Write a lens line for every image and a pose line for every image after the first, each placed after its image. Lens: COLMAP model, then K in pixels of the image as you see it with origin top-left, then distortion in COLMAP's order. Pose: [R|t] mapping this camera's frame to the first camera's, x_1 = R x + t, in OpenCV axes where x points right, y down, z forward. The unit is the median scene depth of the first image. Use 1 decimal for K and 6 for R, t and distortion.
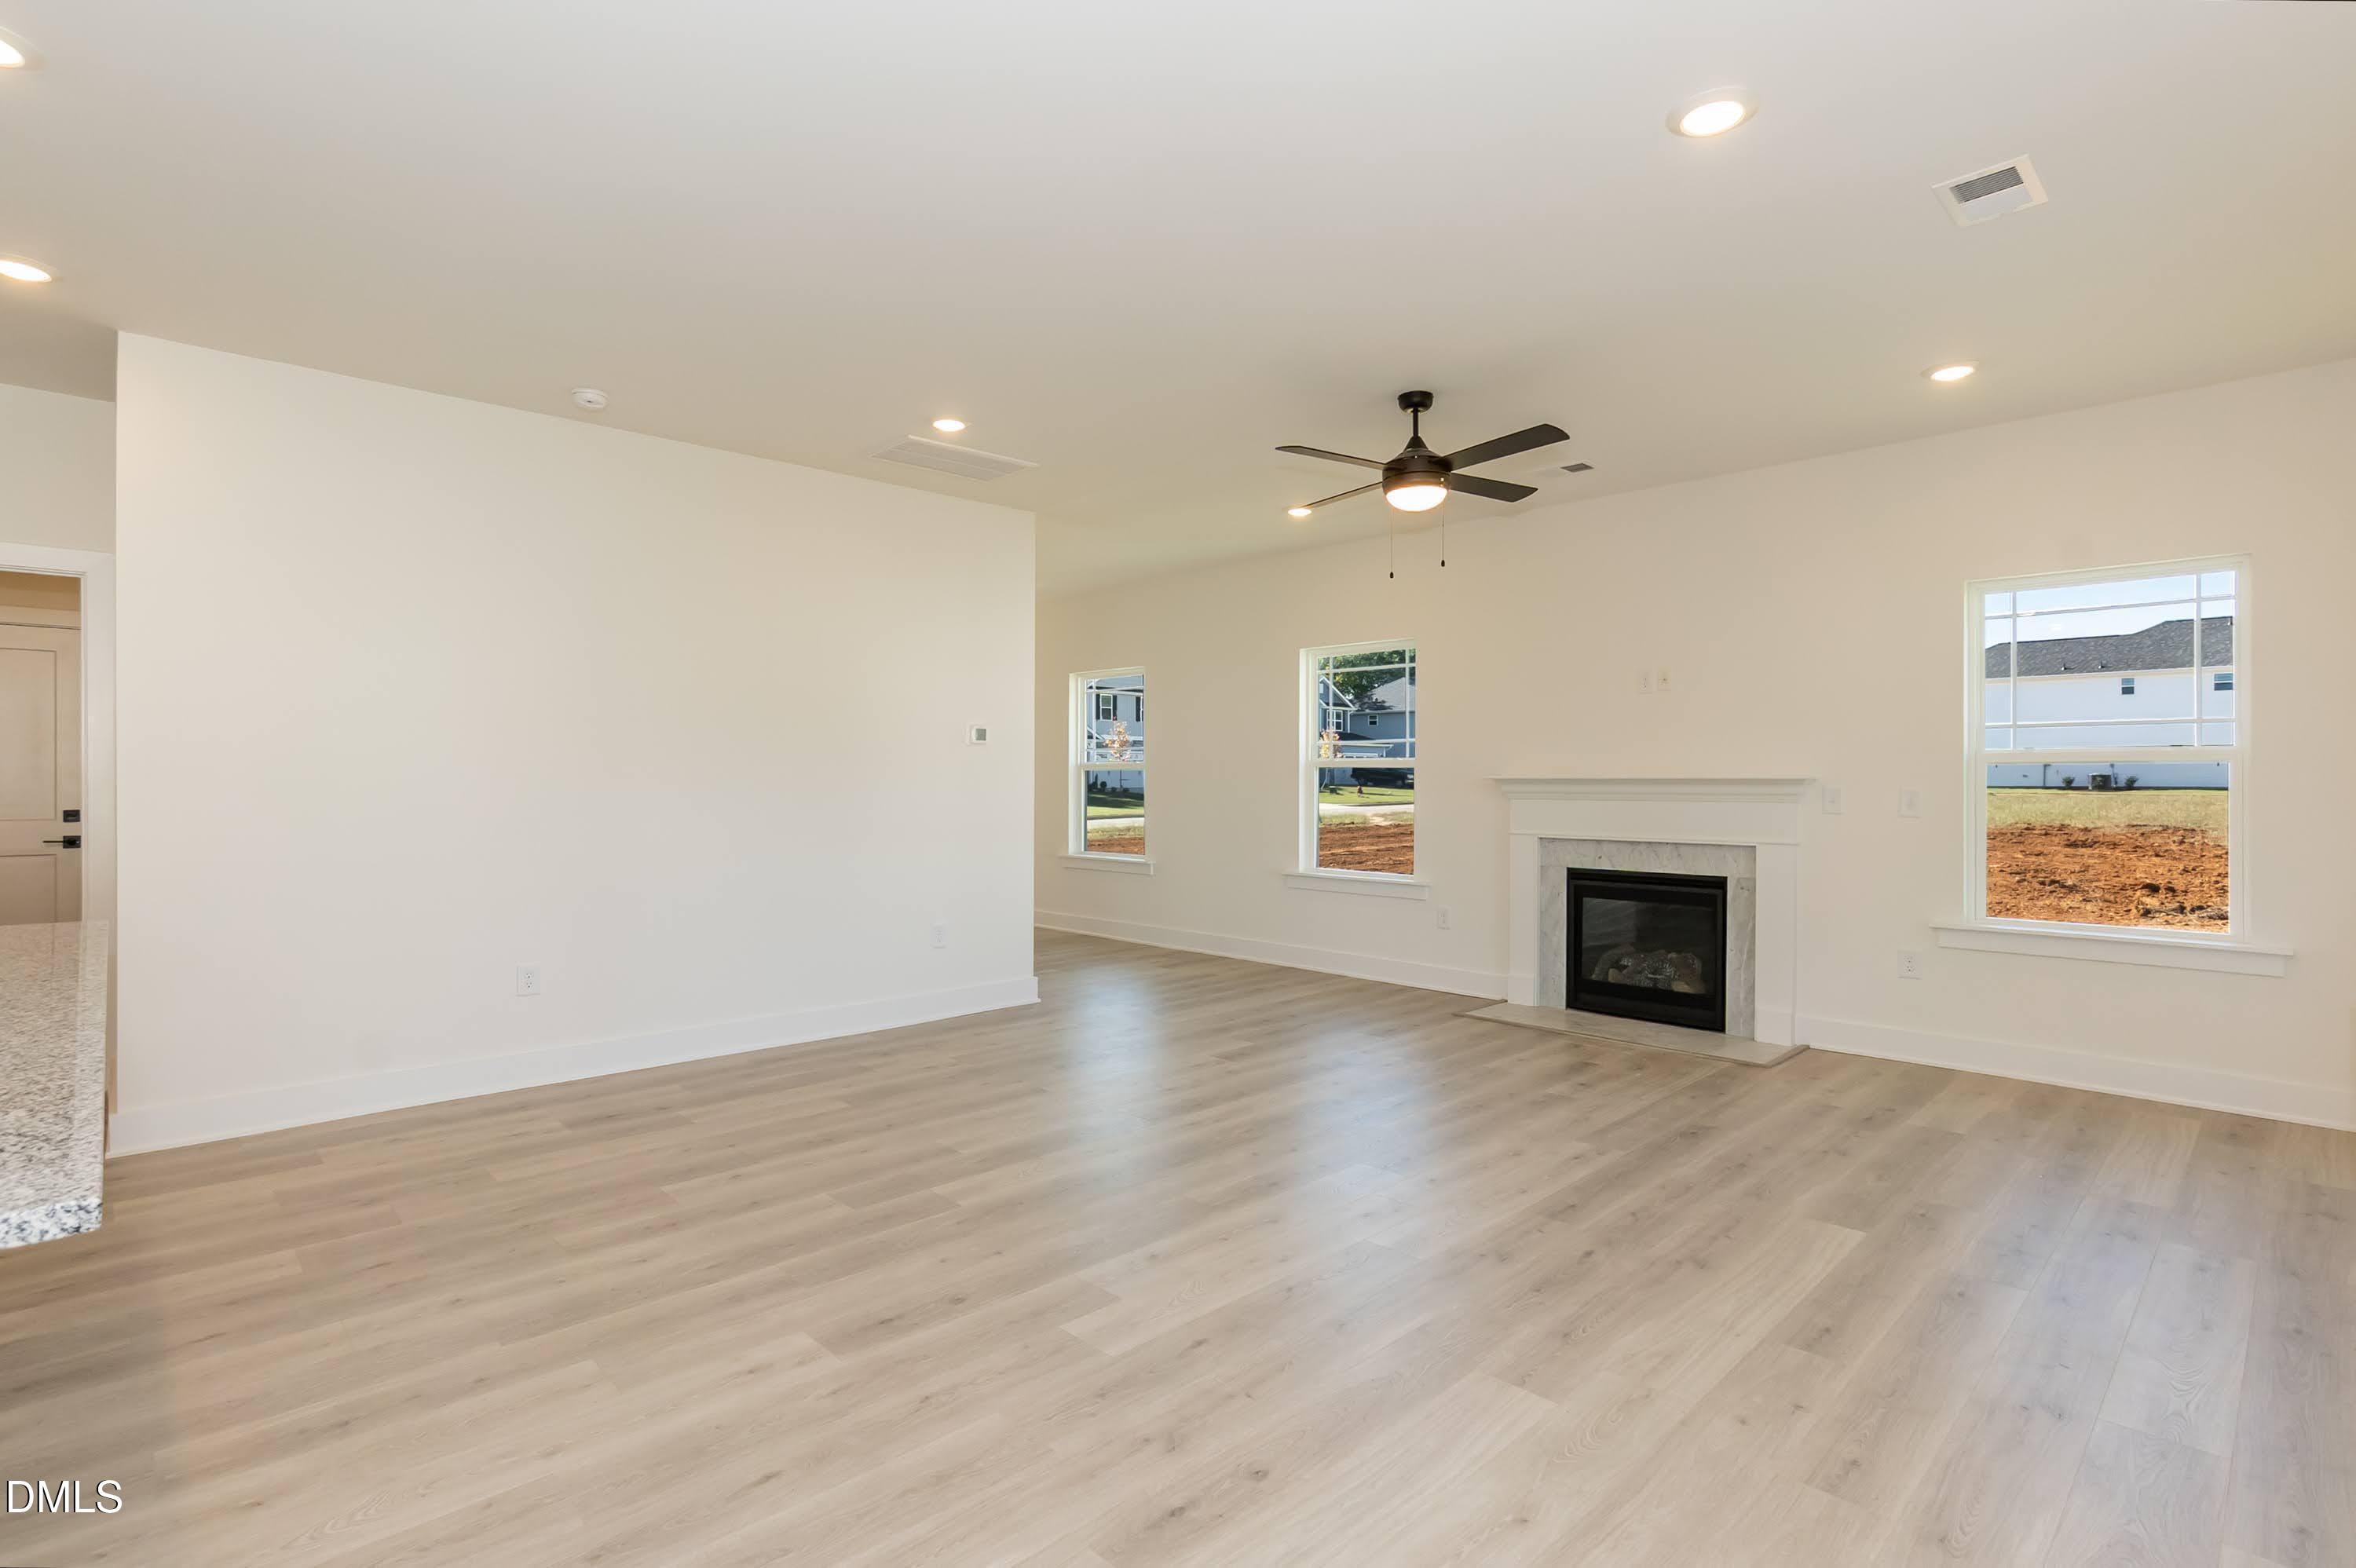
lens RADIAL K [[1126.4, 0, 1178.0], [0, 1126.4, 784.0], [0, 0, 1]] dist [-0.011705, -0.000181]
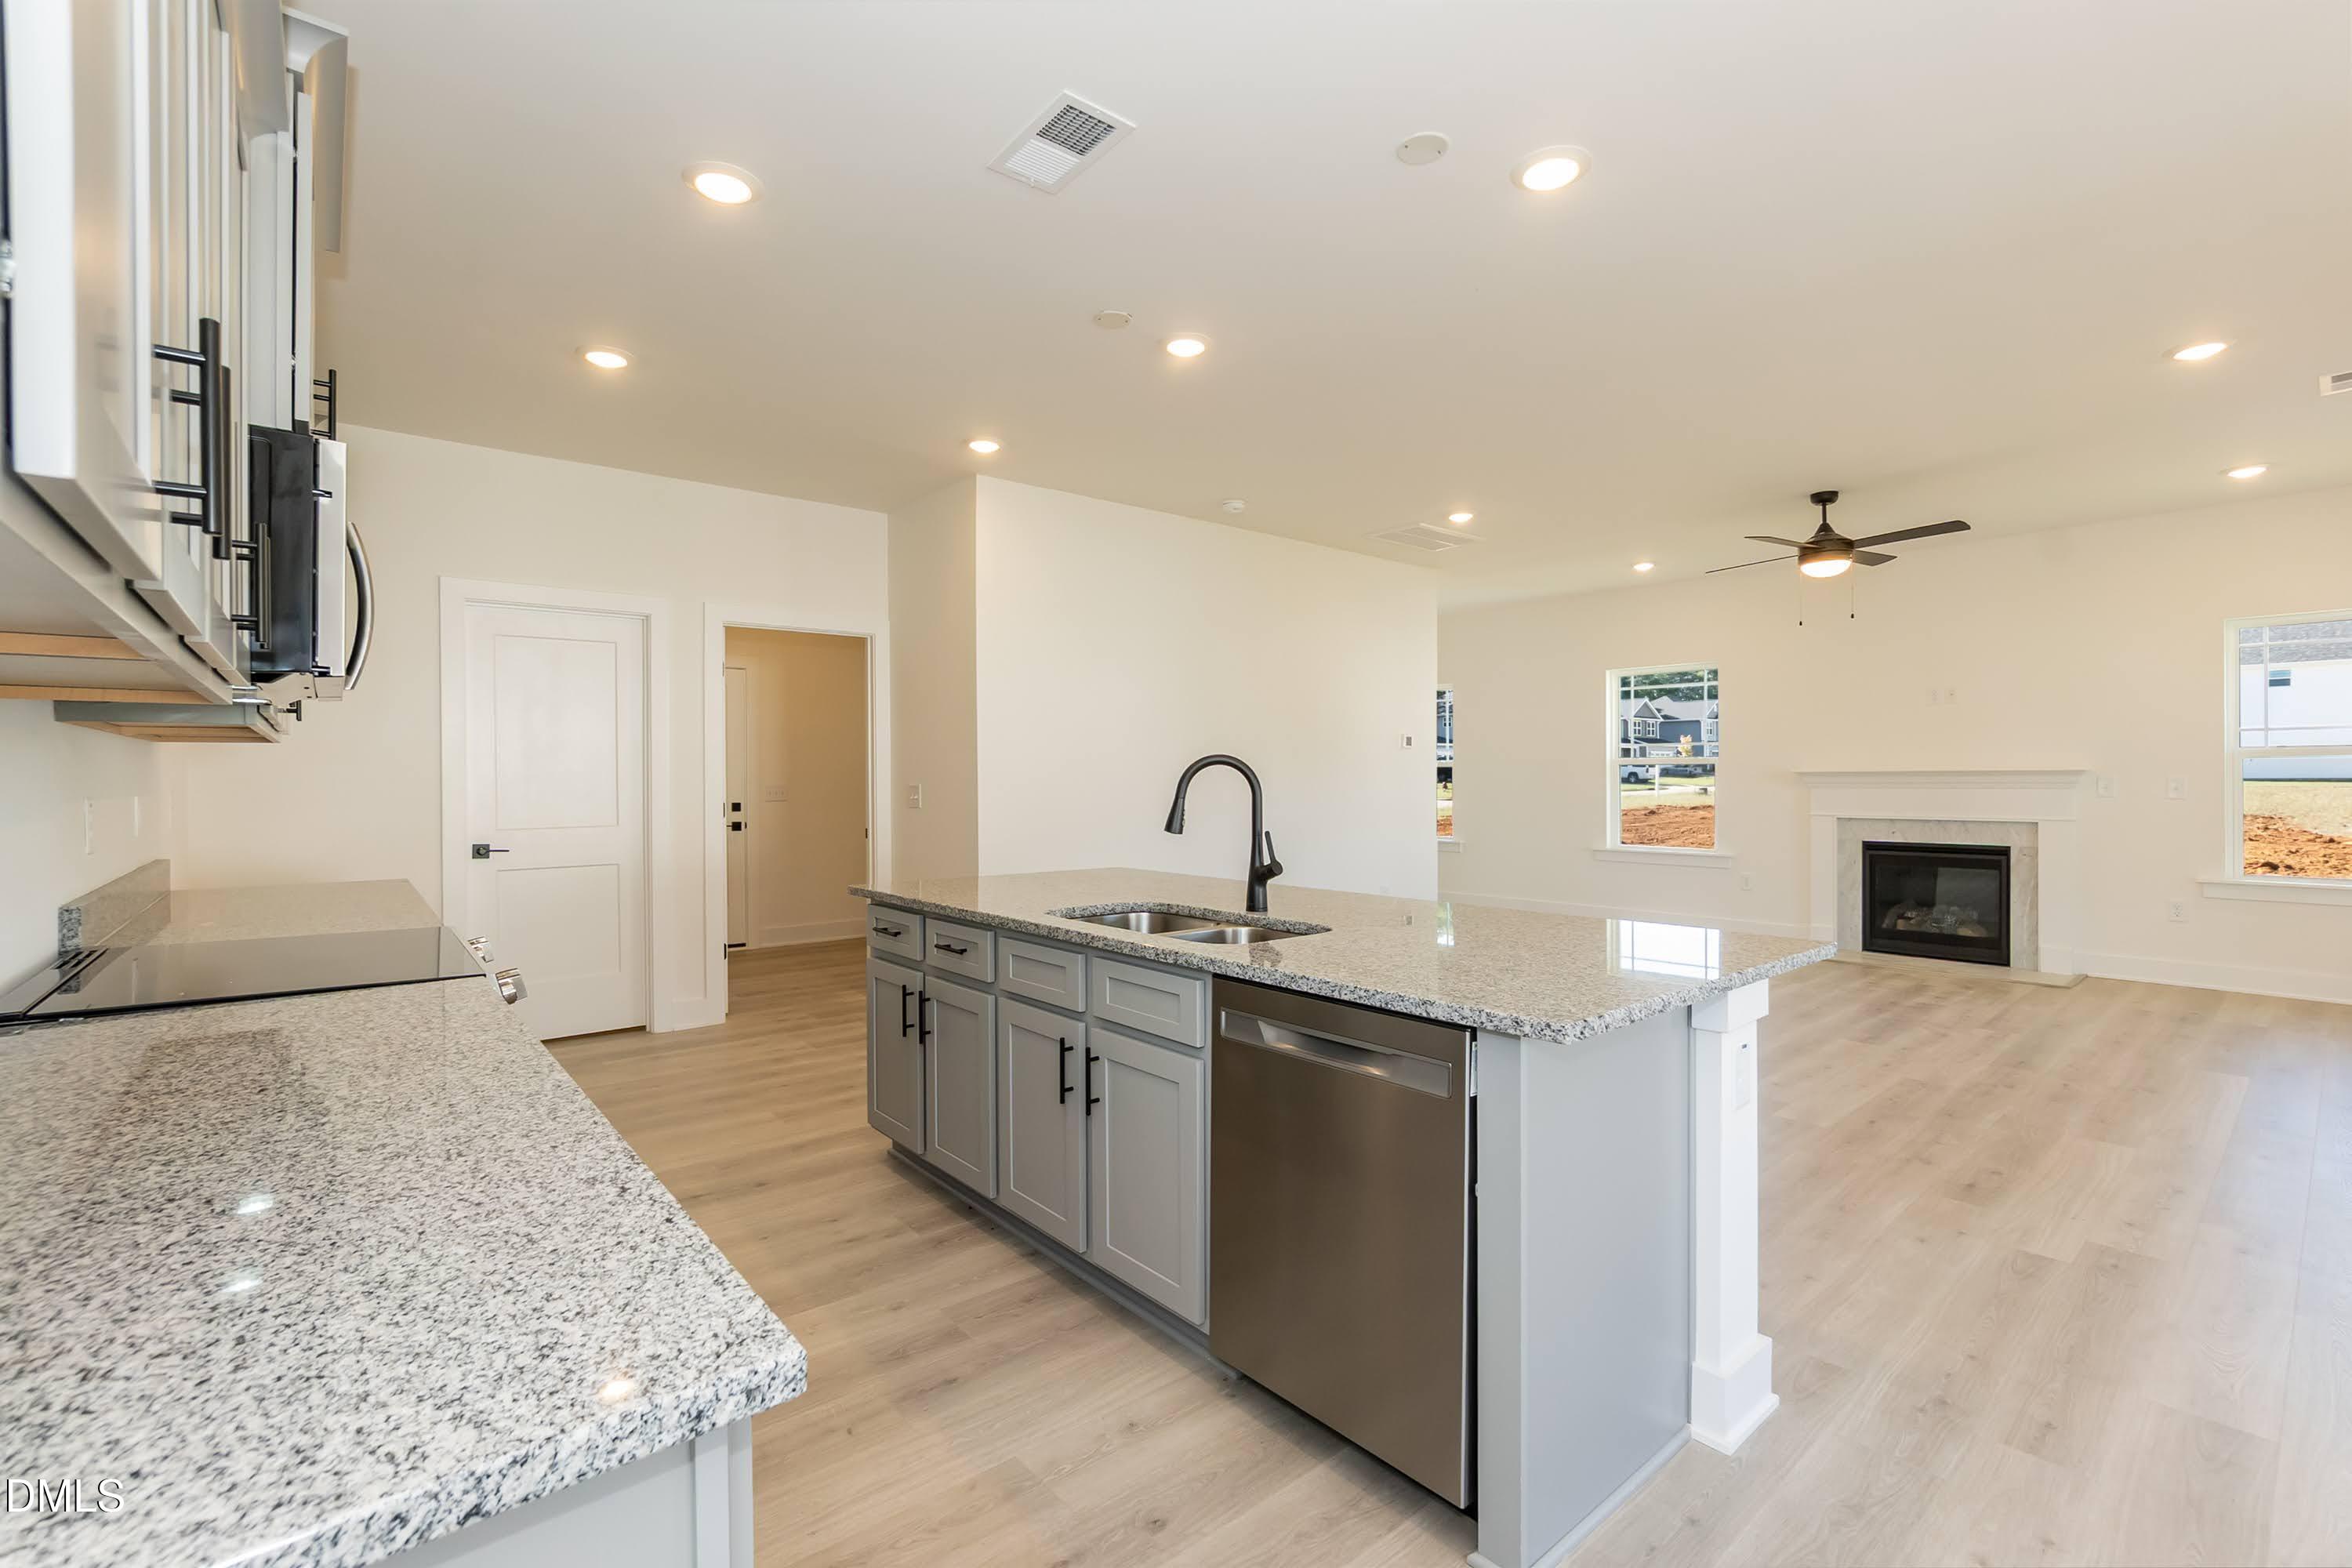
lens RADIAL K [[1040.4, 0, 1176.0], [0, 1040.4, 784.0], [0, 0, 1]] dist [-0.024457, 0.011904]
pose [[0.998389, -0.006248, -0.056387, -0.408481], [0.006354, 0.999978, 0.001701, 0.002189], [0.056375, -0.002057, 0.998408, -0.243929]]
